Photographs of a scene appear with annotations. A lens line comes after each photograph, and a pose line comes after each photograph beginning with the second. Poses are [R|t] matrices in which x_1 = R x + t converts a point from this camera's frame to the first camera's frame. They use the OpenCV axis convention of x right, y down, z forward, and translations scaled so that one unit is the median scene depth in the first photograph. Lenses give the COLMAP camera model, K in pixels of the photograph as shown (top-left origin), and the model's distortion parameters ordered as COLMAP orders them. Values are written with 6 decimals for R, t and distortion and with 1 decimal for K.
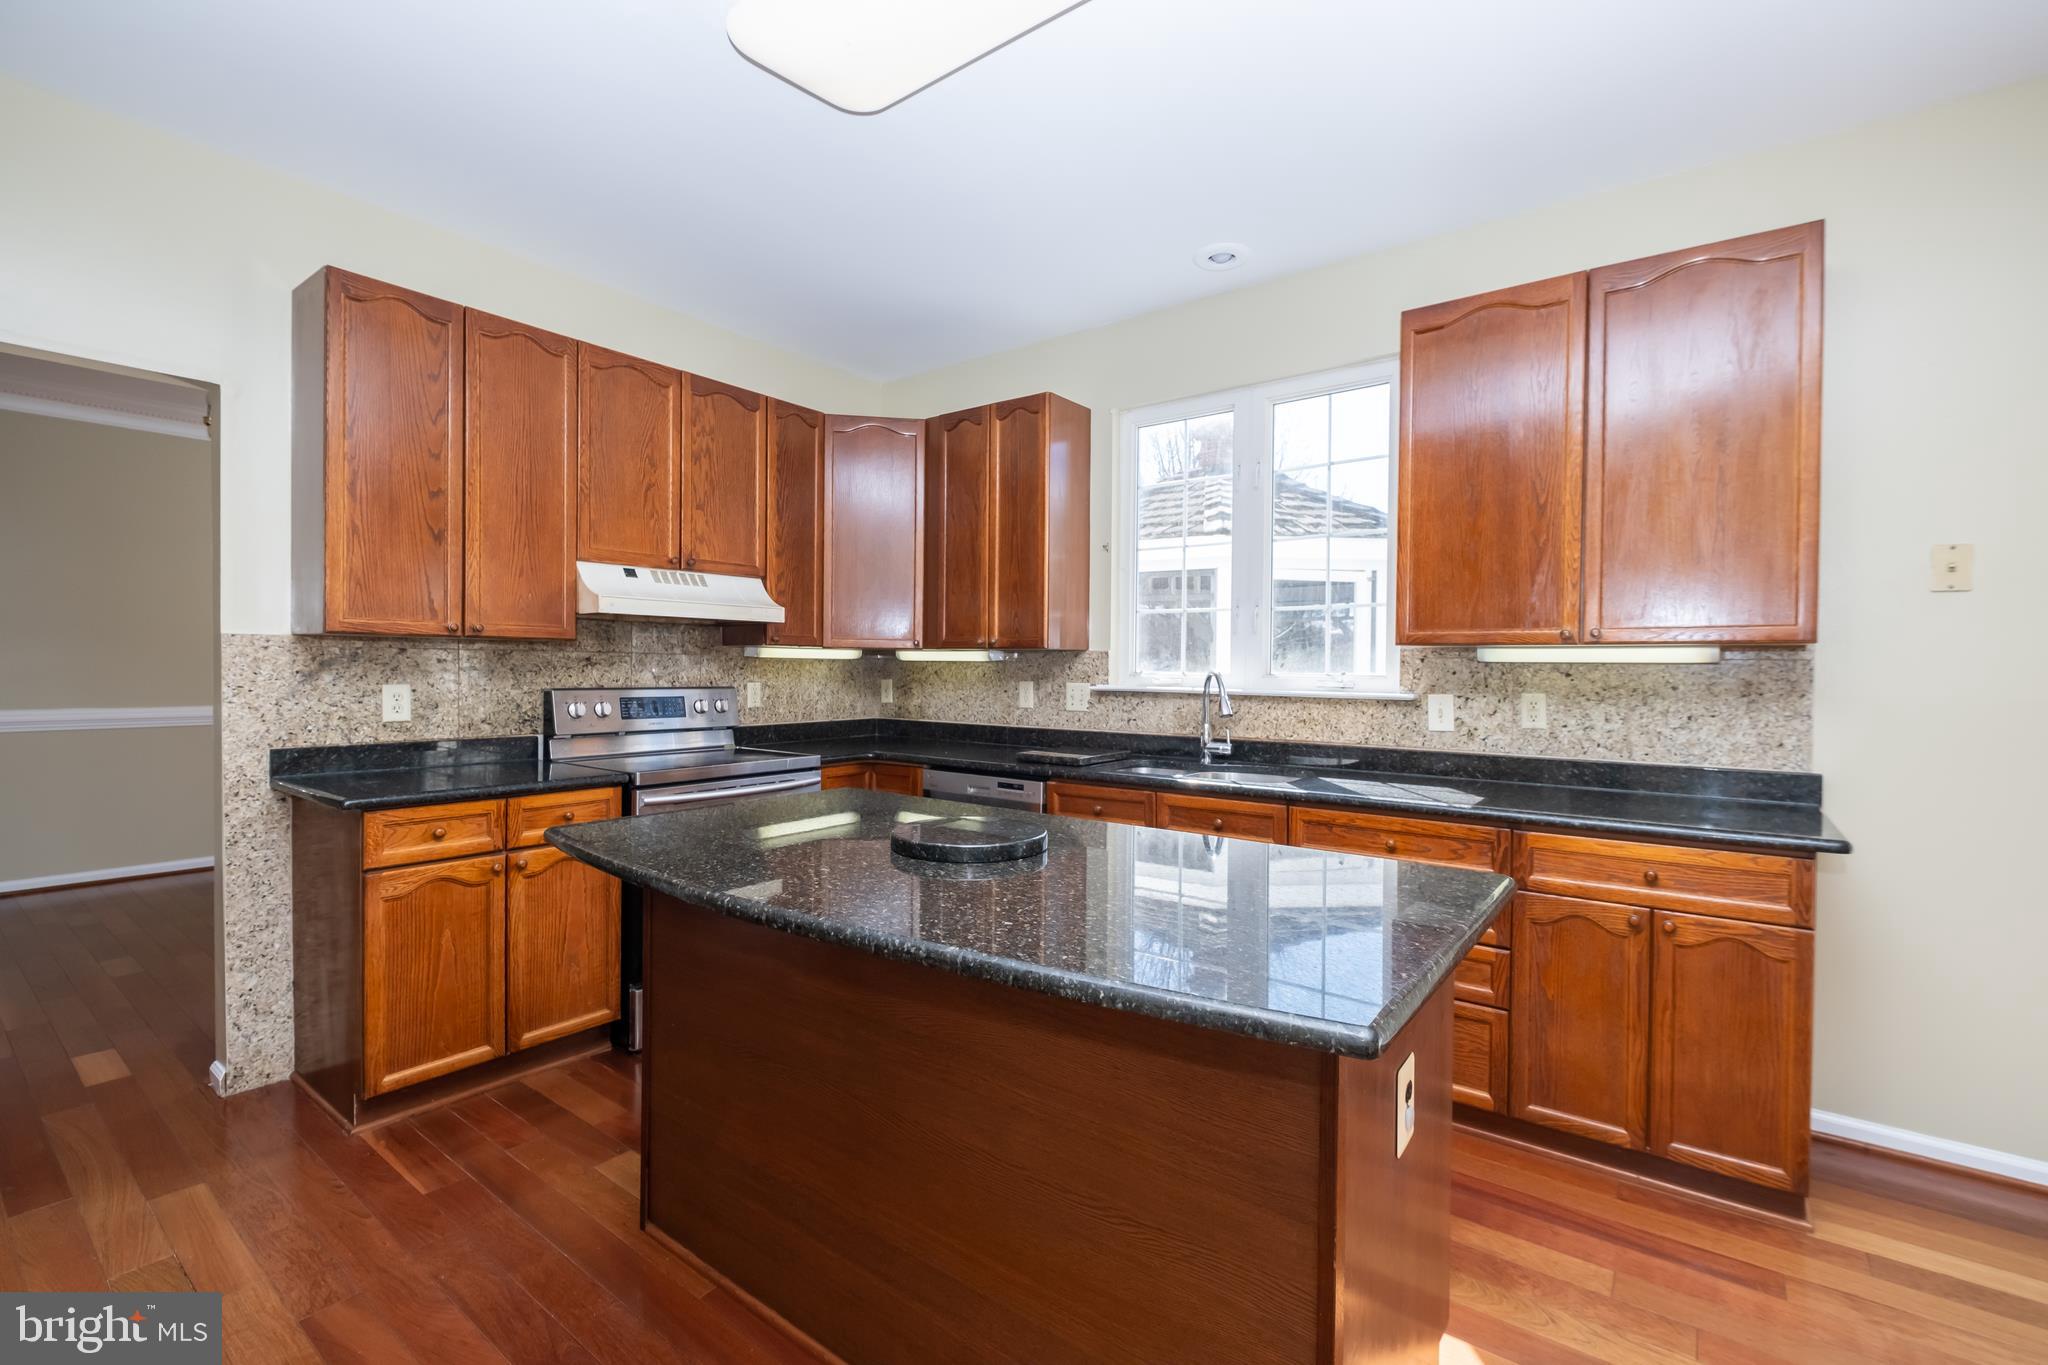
lens RADIAL K [[909.4, 0, 1024.4], [0, 909.4, 681.6], [0, 0, 1]] dist [0.001779, -0.002857]
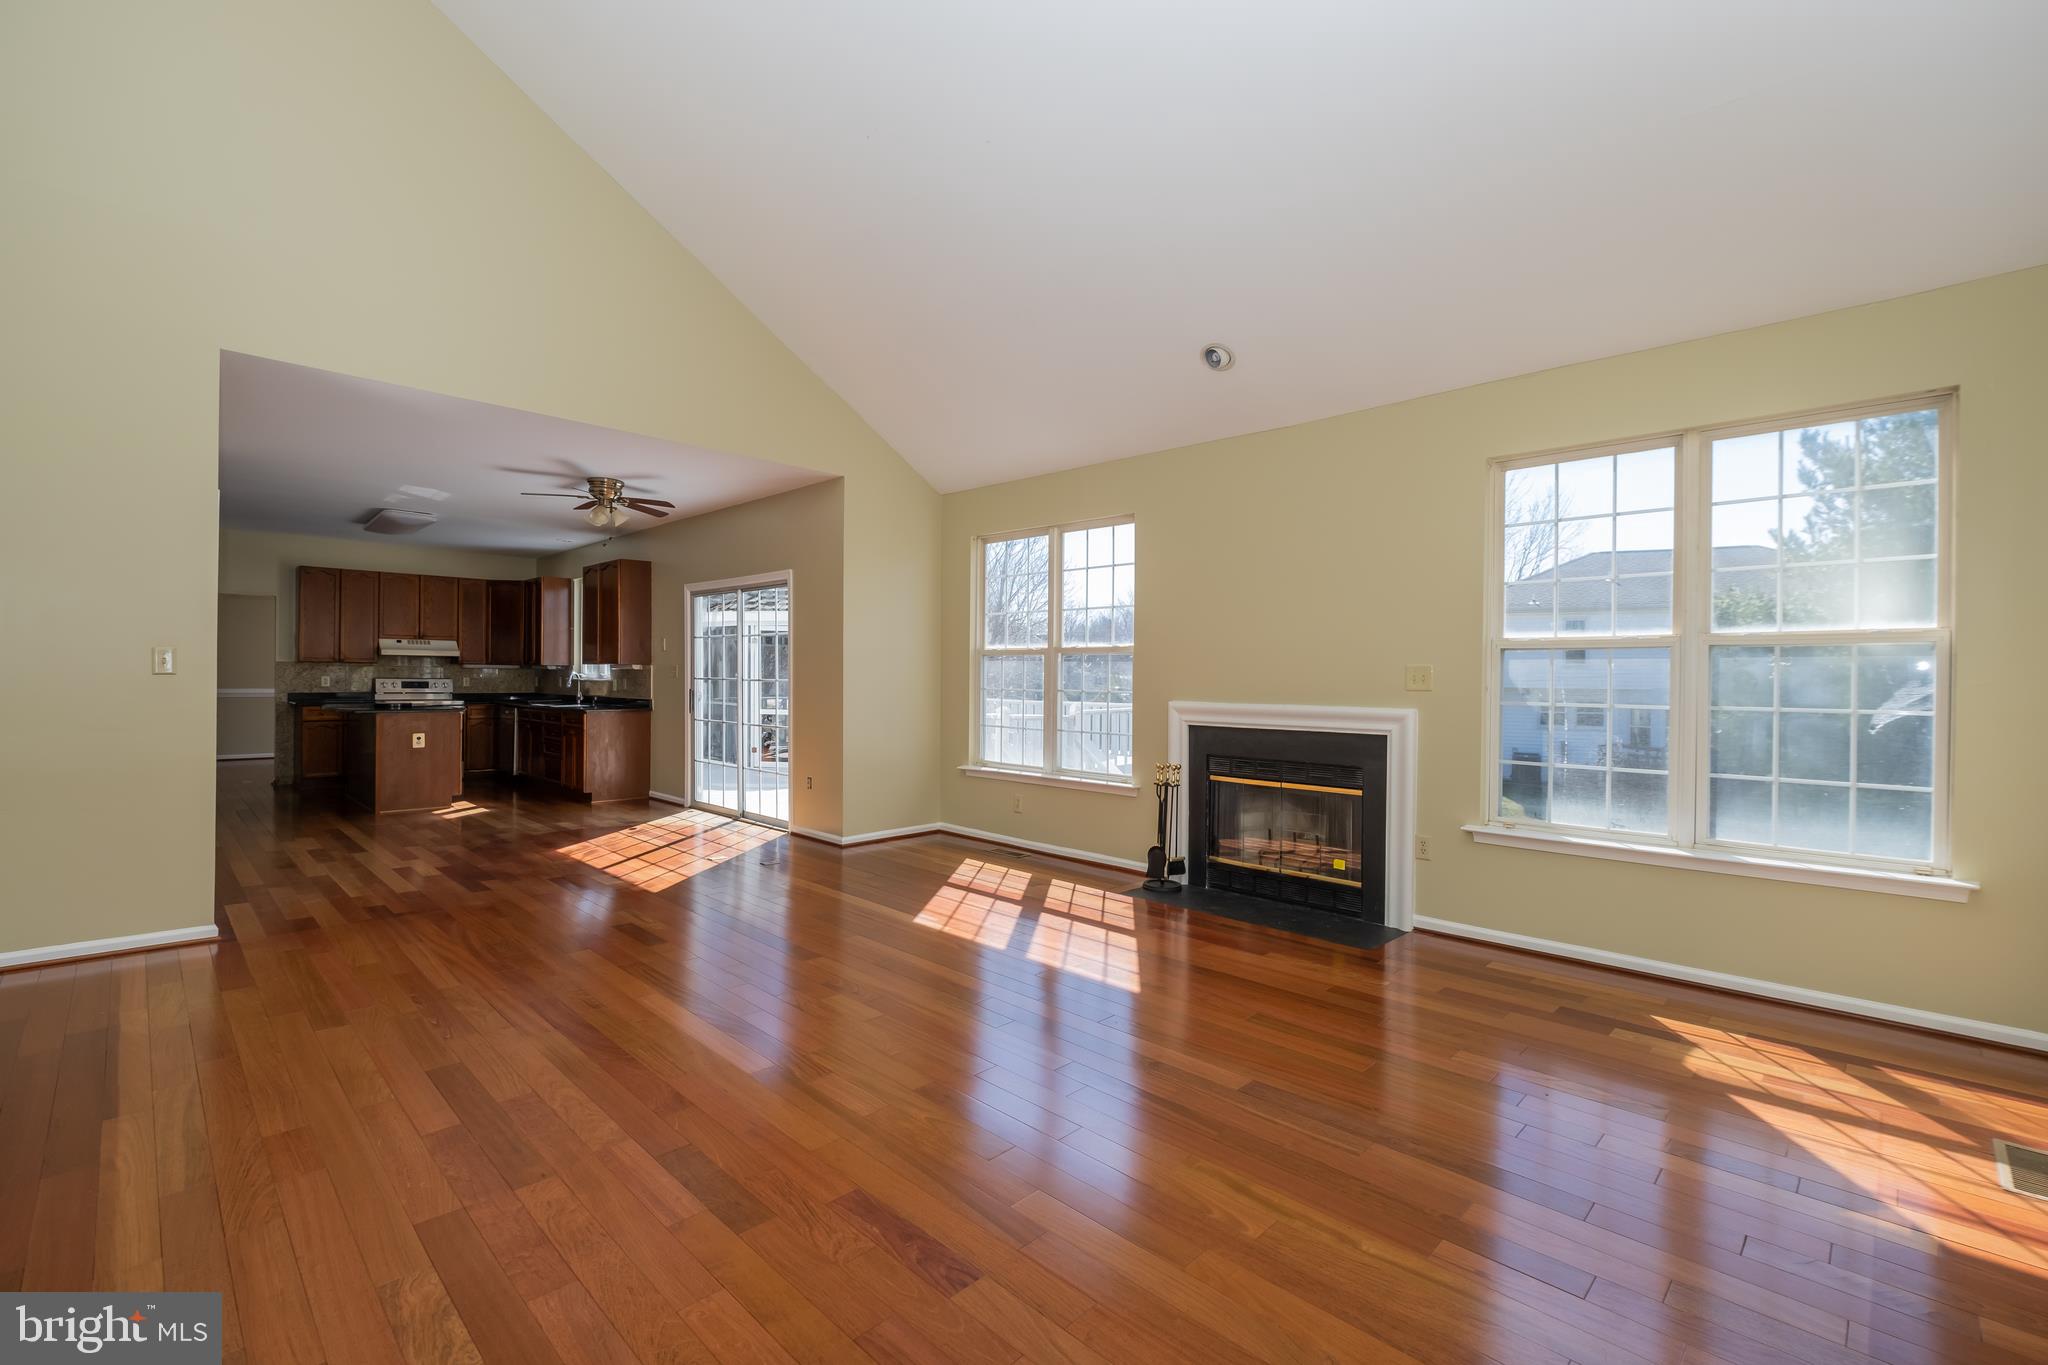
lens RADIAL K [[909.4, 0, 1023.6], [0, 909.4, 678.0], [0, 0, 1]] dist [0.001779, -0.002857]
pose [[0.991027, 0.000391, -0.133662, 2.227954], [-0.000844, 0.999994, -0.003328, 0.016530], [0.133660, 0.003411, 0.991021, -1.926194]]
